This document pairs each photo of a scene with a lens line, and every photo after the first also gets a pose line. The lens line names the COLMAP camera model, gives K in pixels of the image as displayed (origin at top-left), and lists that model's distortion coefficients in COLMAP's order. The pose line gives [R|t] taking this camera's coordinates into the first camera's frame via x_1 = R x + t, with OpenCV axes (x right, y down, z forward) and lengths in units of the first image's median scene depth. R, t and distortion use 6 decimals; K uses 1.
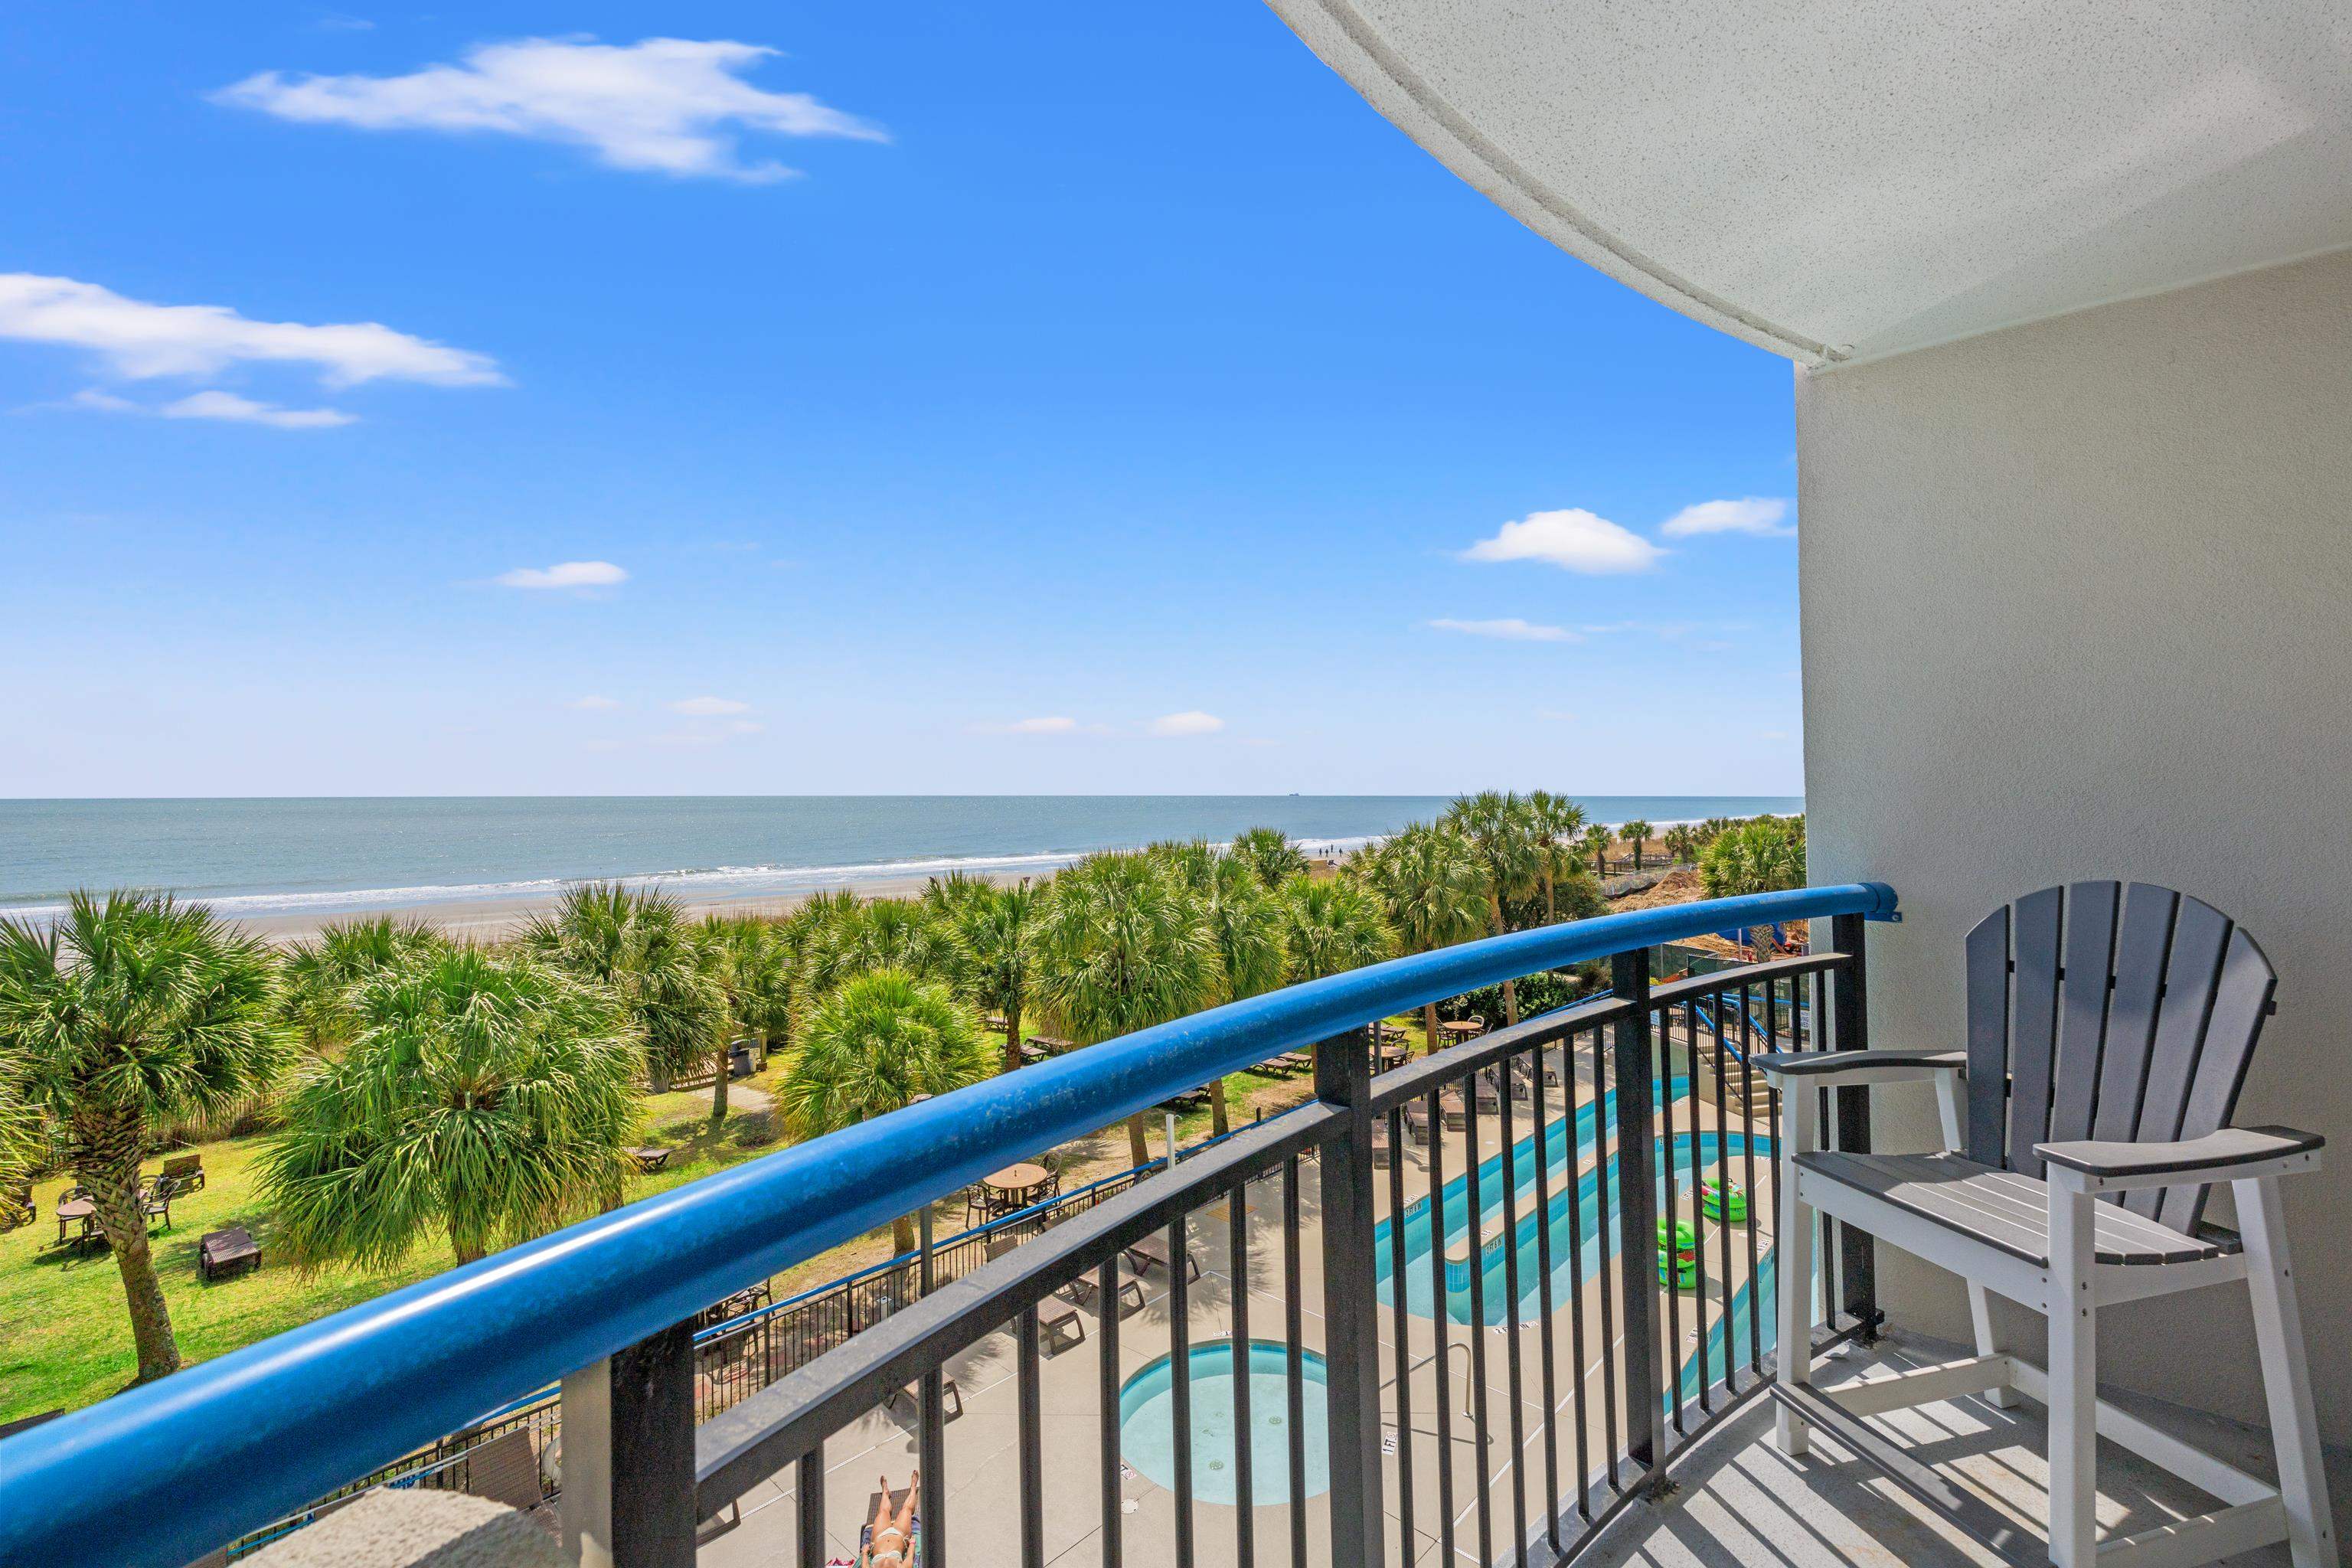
lens RADIAL K [[1029.5, 0, 1176.0], [0, 1029.5, 784.0], [0, 0, 1]] dist [-0.003996, -0.000402]
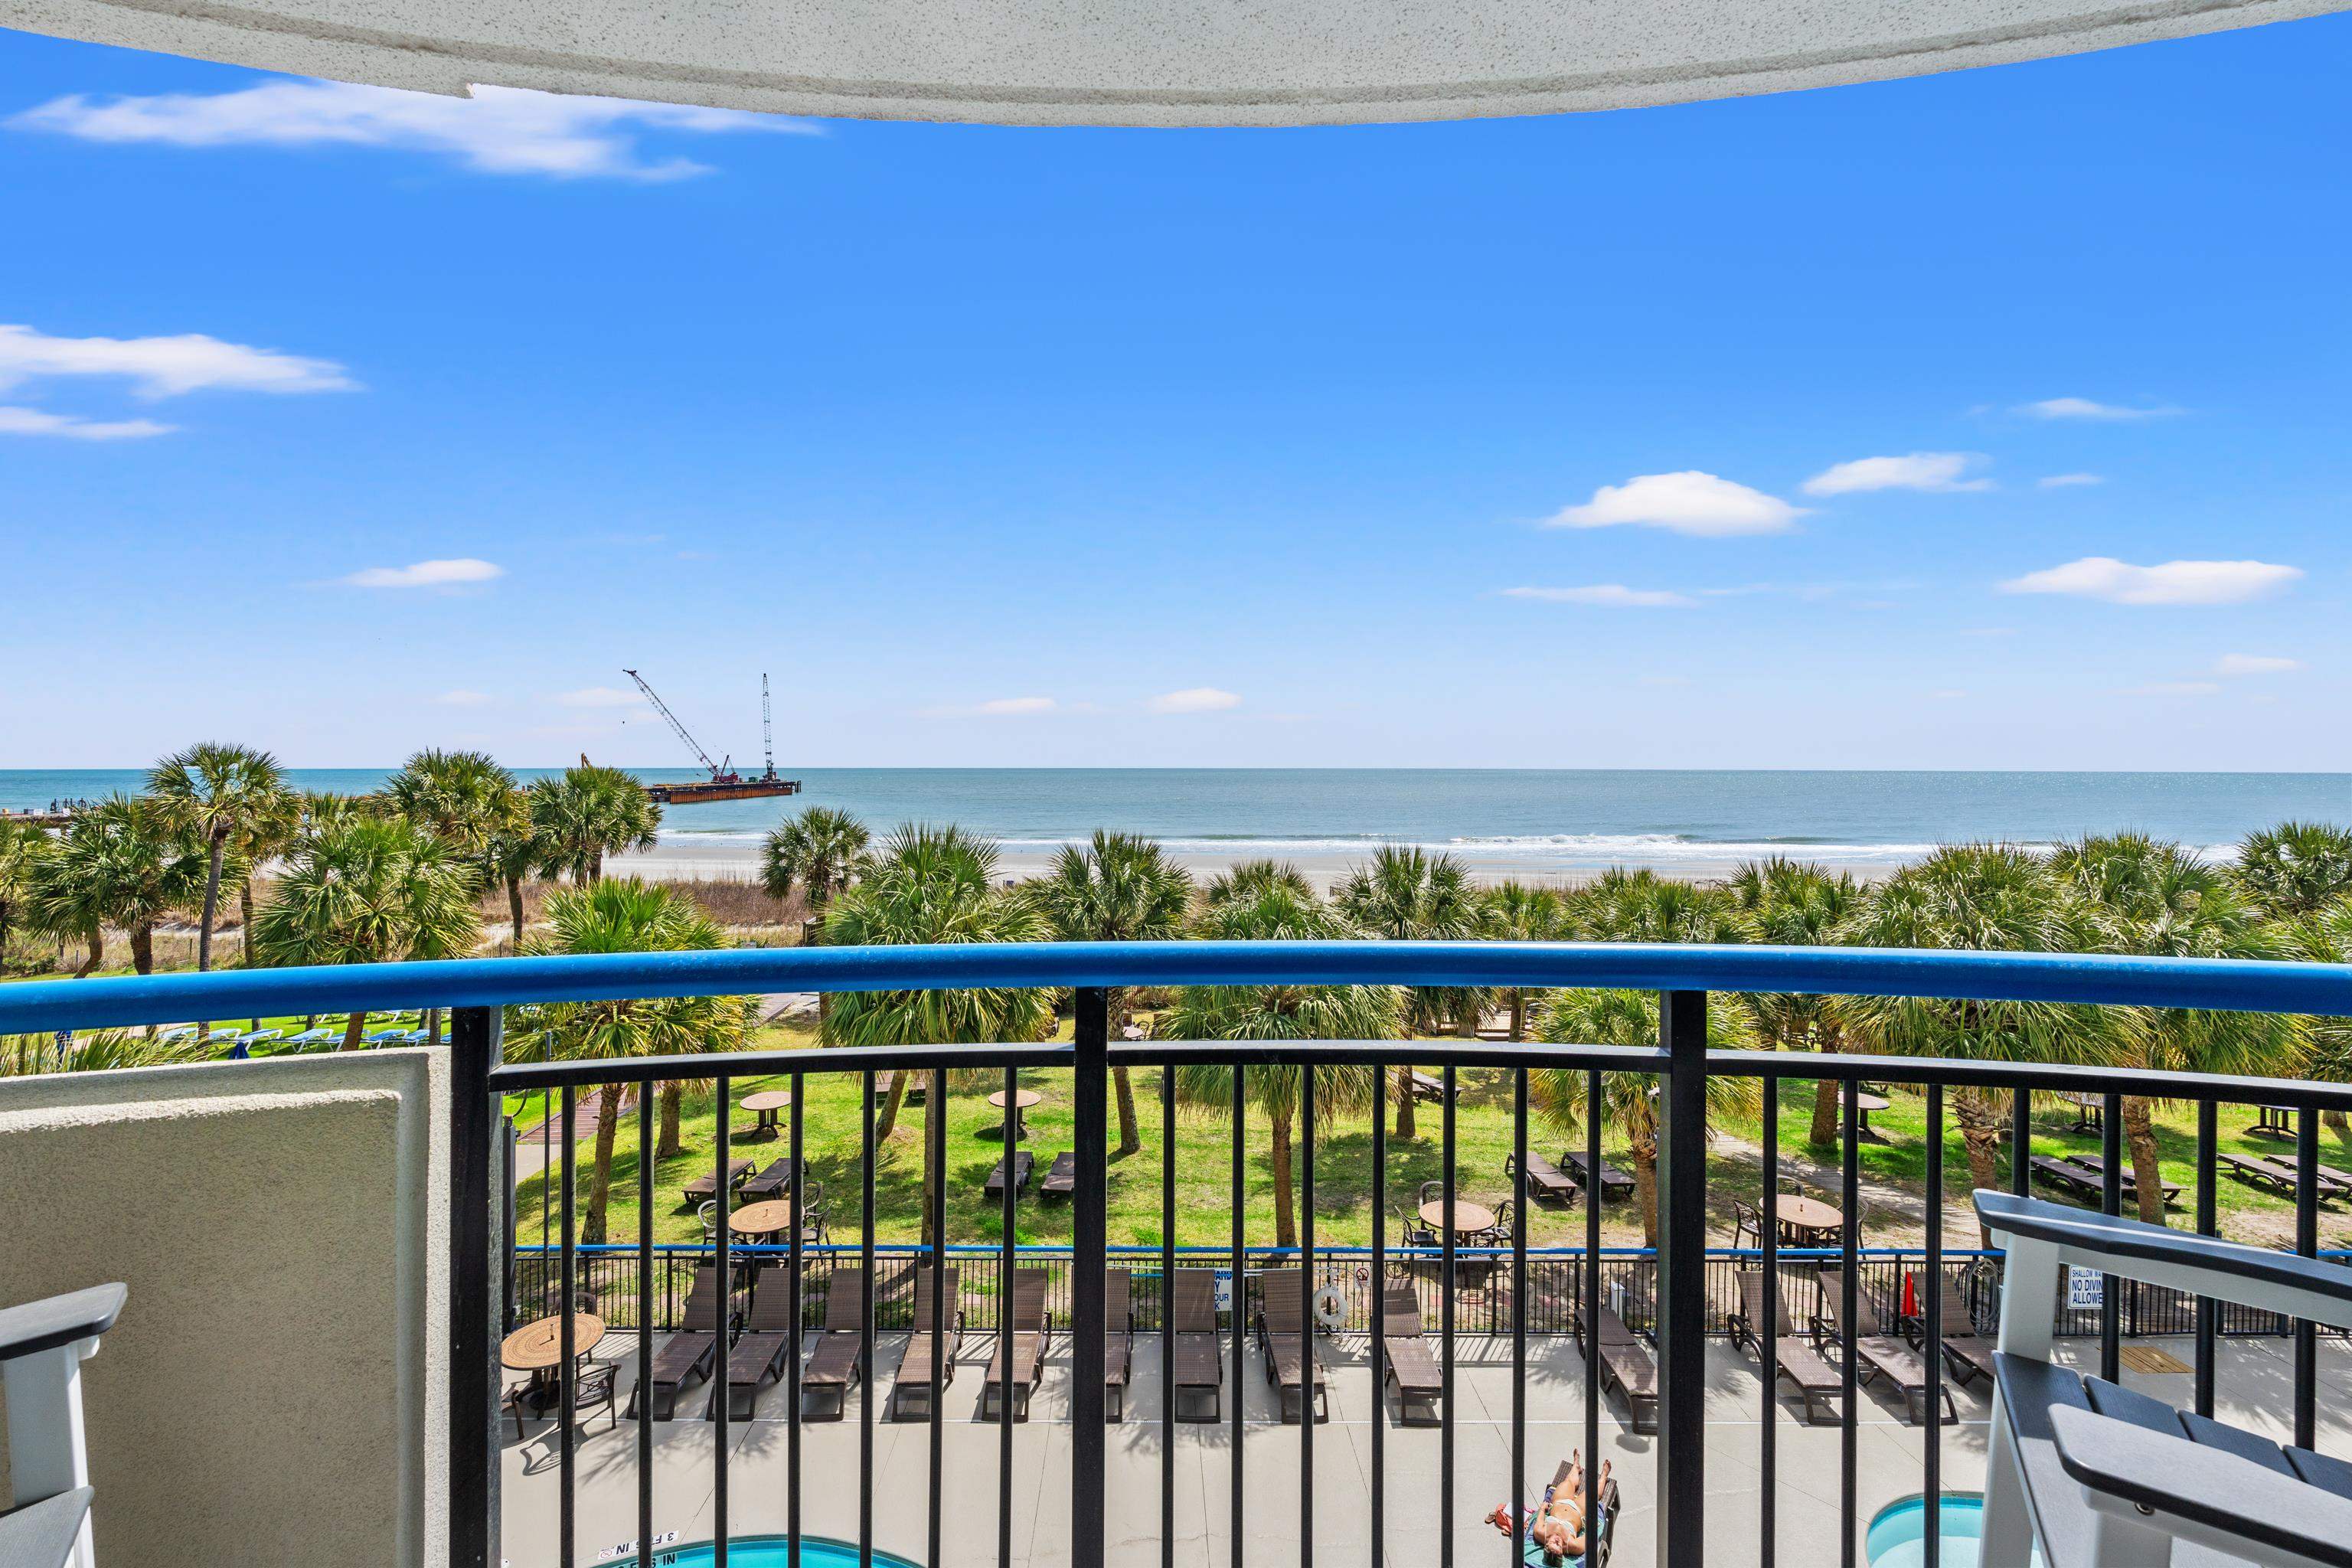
lens RADIAL K [[1029.5, 0, 1176.0], [0, 1029.5, 784.0], [0, 0, 1]] dist [-0.003996, -0.000402]
pose [[0.659263, 0.016198, -0.751738, 0.149141], [0.005372, 0.999641, 0.026251, -0.005381], [0.751893, -0.021345, 0.658939, 0.041136]]
